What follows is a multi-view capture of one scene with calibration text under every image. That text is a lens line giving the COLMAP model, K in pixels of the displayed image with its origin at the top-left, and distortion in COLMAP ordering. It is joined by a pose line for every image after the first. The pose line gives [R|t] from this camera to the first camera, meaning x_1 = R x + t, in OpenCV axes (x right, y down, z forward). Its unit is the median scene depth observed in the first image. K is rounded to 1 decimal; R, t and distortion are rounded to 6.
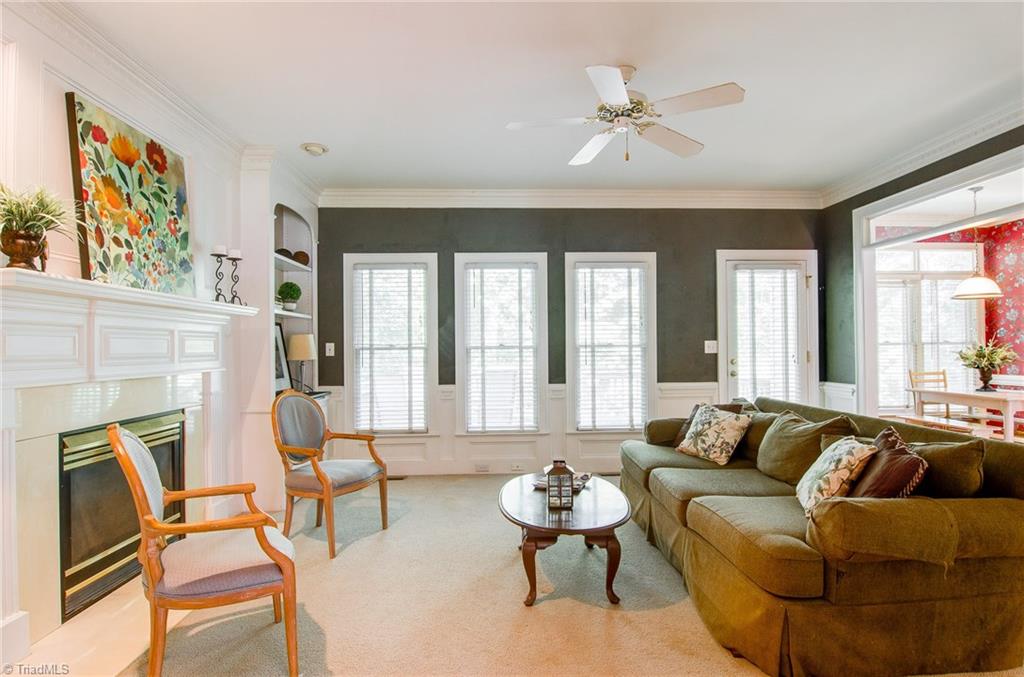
lens RADIAL K [[547.4, 0, 517.0], [0, 547.4, 341.3], [0, 0, 1]] dist [-0.008879, -0.010488]
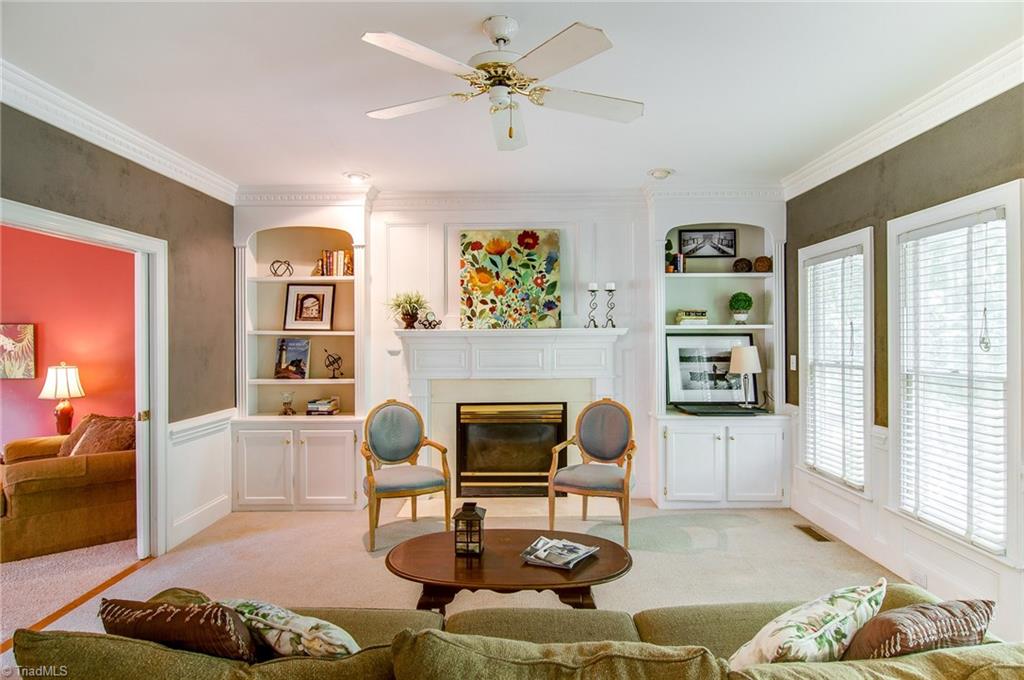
lens RADIAL K [[546.5, 0, 516.9], [0, 546.5, 338.9], [0, 0, 1]] dist [0.010735, 0.000085]
pose [[-0.039256, 0.010143, -0.999178, 0.936826], [0.018671, 0.999781, 0.009415, -0.066875], [0.999055, -0.018286, -0.039437, 1.029012]]
